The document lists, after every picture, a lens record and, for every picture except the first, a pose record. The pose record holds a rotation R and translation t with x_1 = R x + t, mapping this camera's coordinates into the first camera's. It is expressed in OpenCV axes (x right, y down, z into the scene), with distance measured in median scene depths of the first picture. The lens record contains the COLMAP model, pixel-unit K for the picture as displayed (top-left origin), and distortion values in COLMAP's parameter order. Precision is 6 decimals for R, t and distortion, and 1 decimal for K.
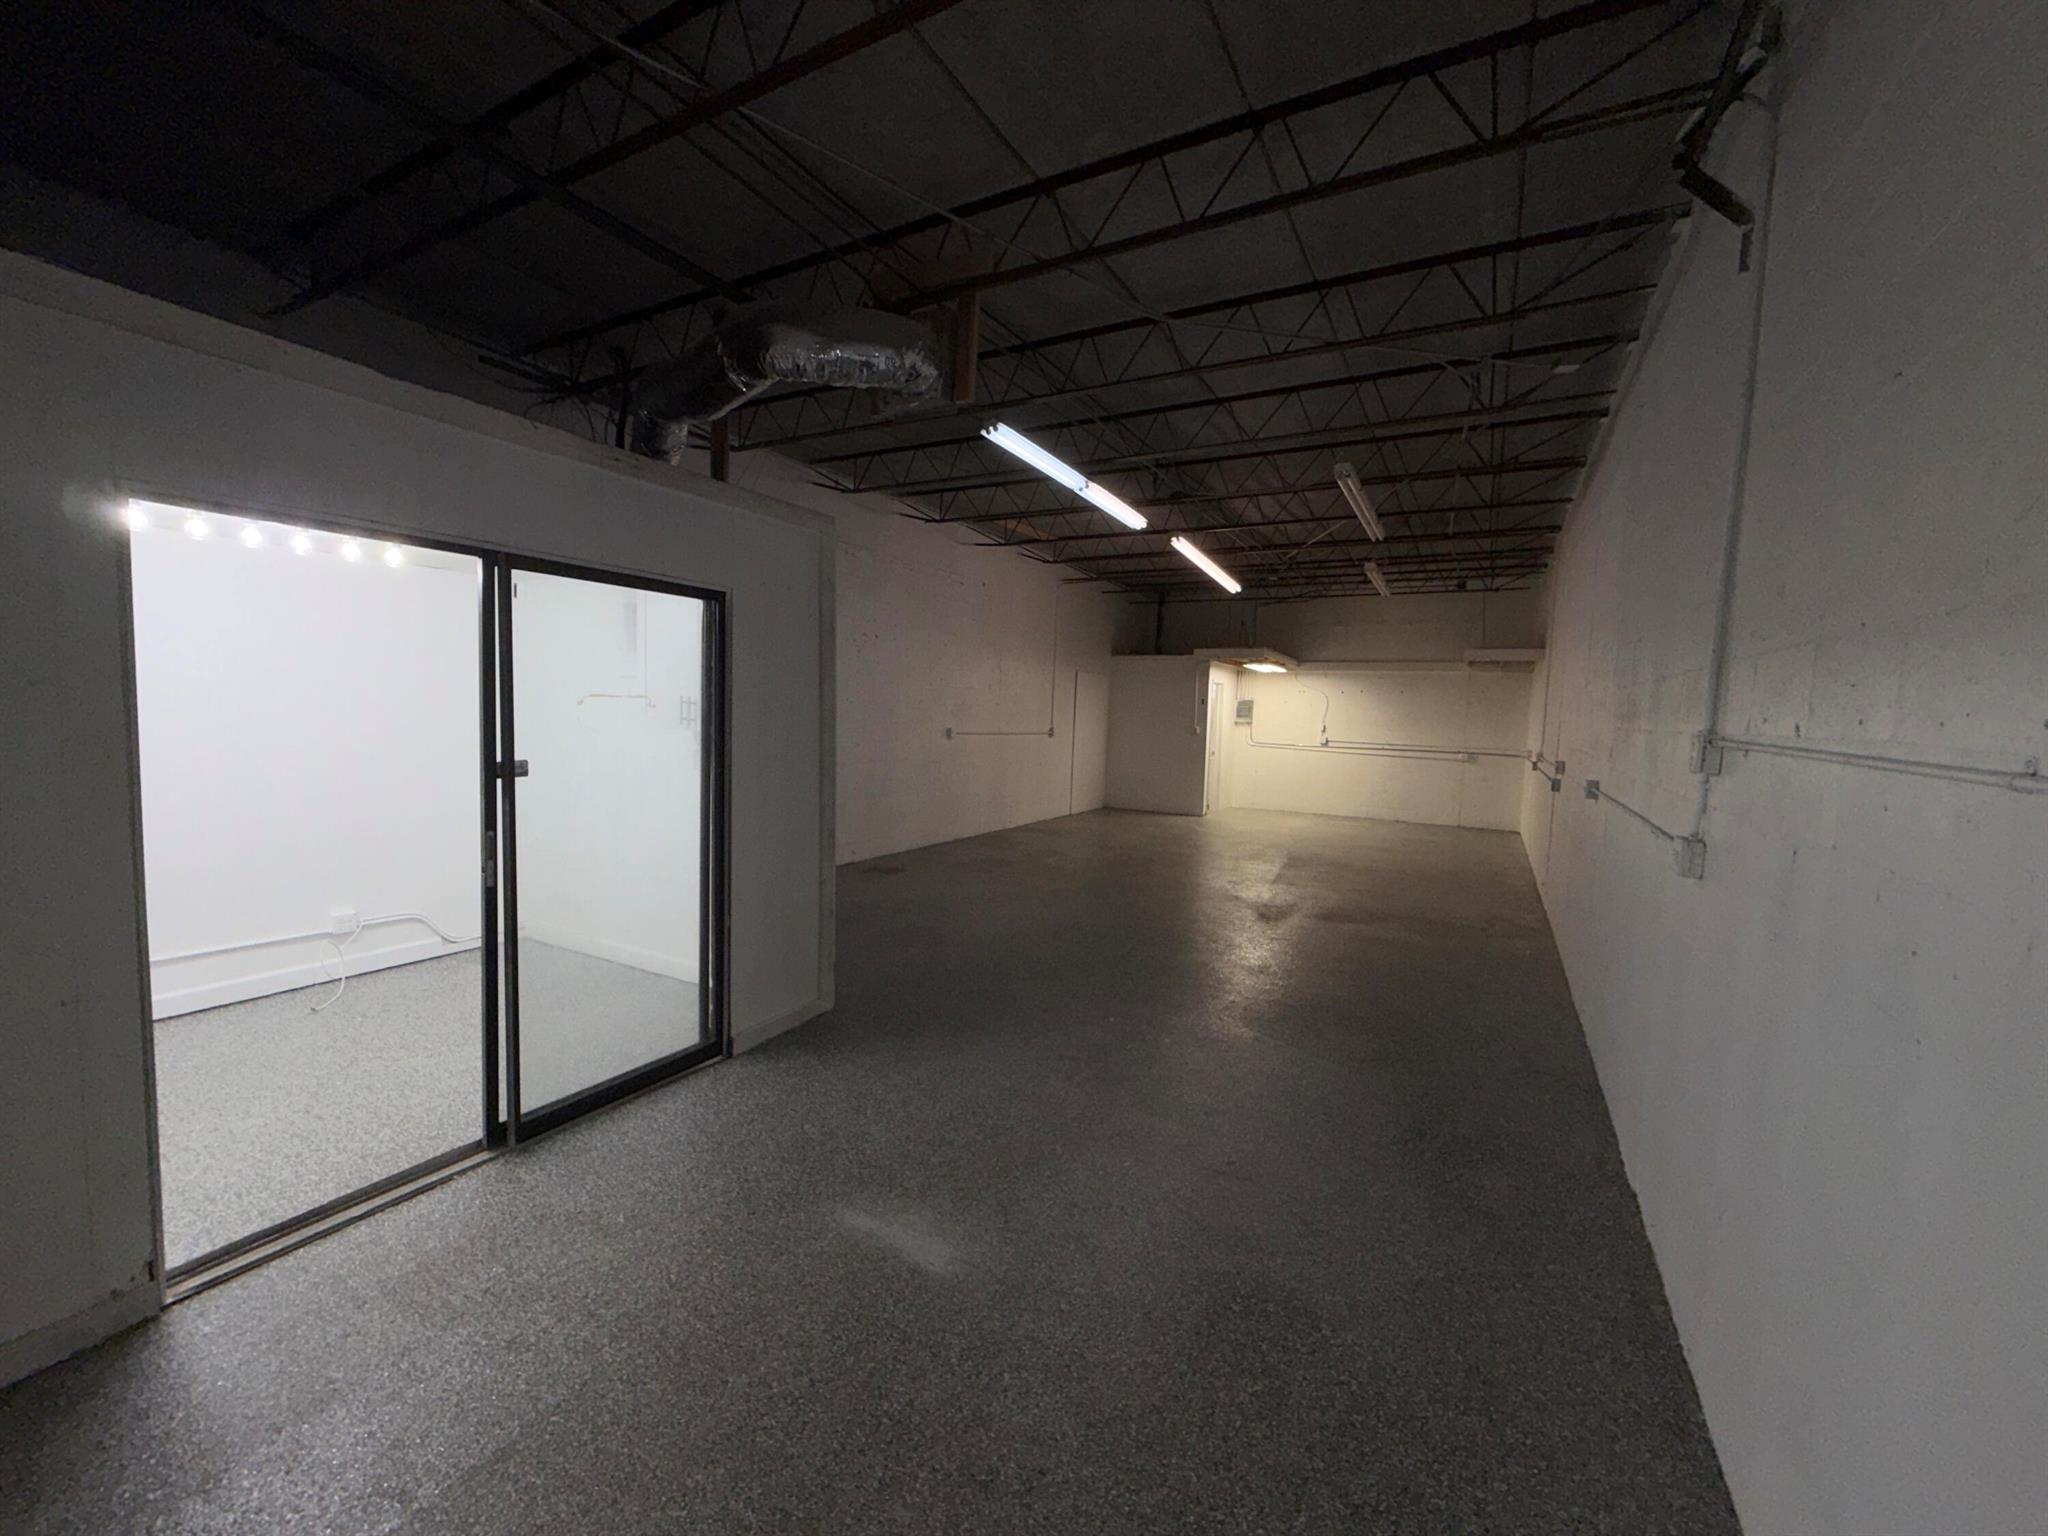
lens RADIAL K [[821.8, 0, 1007.4], [0, 821.8, 766.9], [0, 0, 1]] dist [-0.001134, -0.000695]
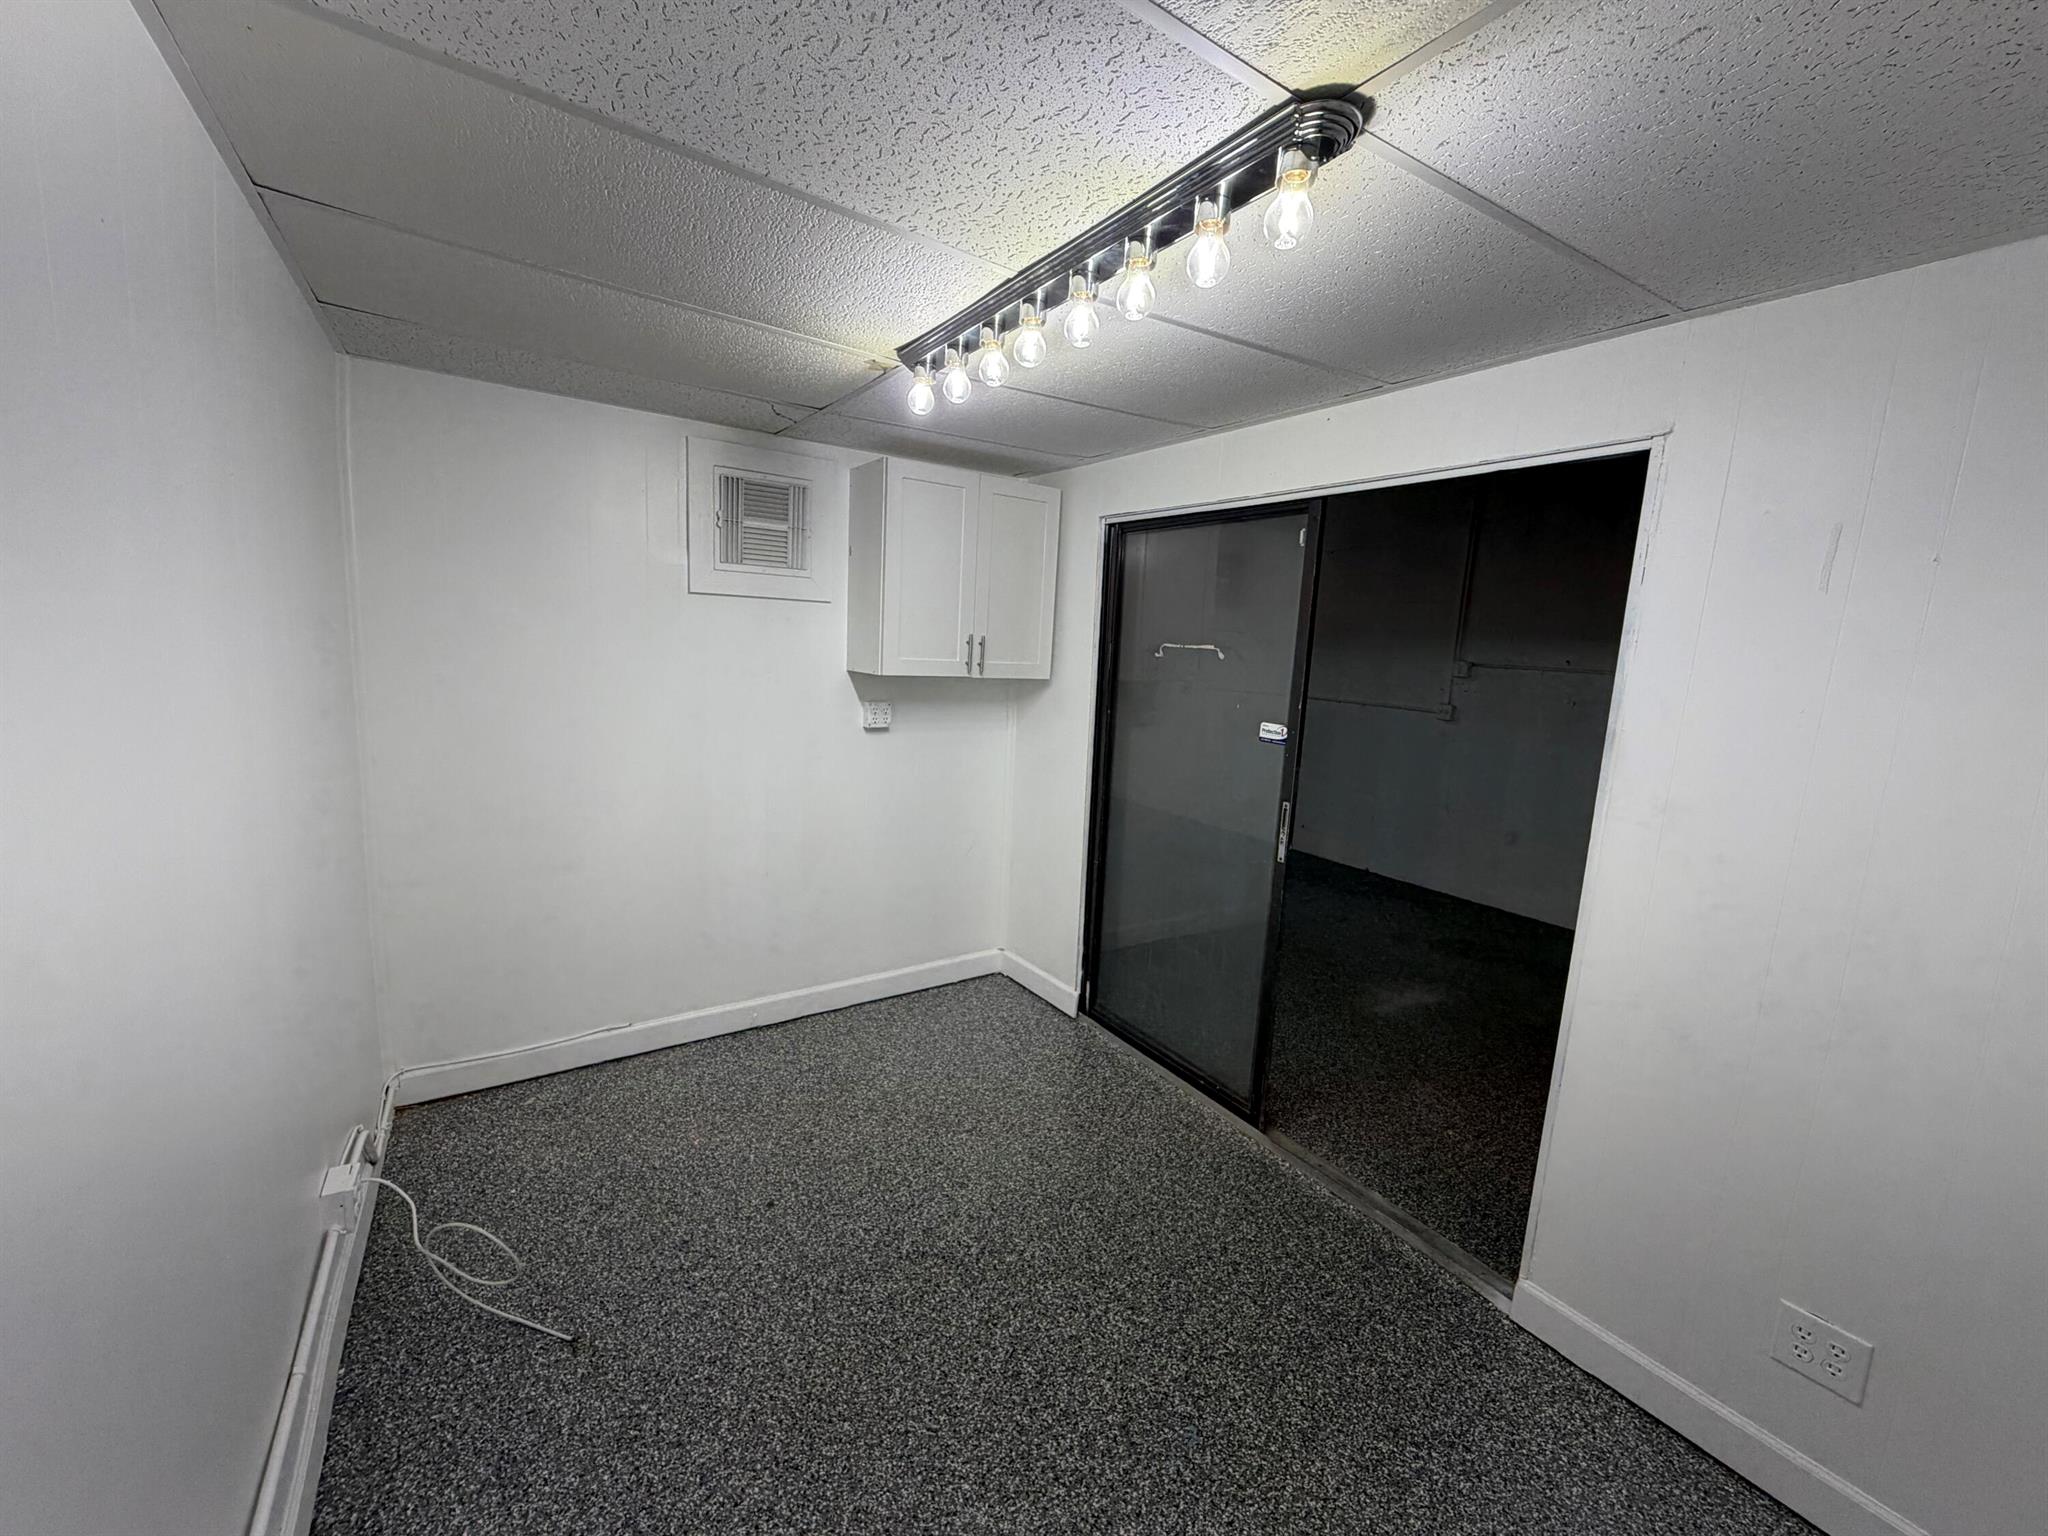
lens RADIAL K [[821.8, 0, 1032.8], [0, 821.8, 774.8], [0, 0, 1]] dist [-0.001134, -0.000695]
pose [[0.451354, -0.153952, 0.878965, -0.721530], [0.035789, 0.987336, 0.154555, -0.048655], [-0.891627, -0.038302, 0.451147, 0.387949]]
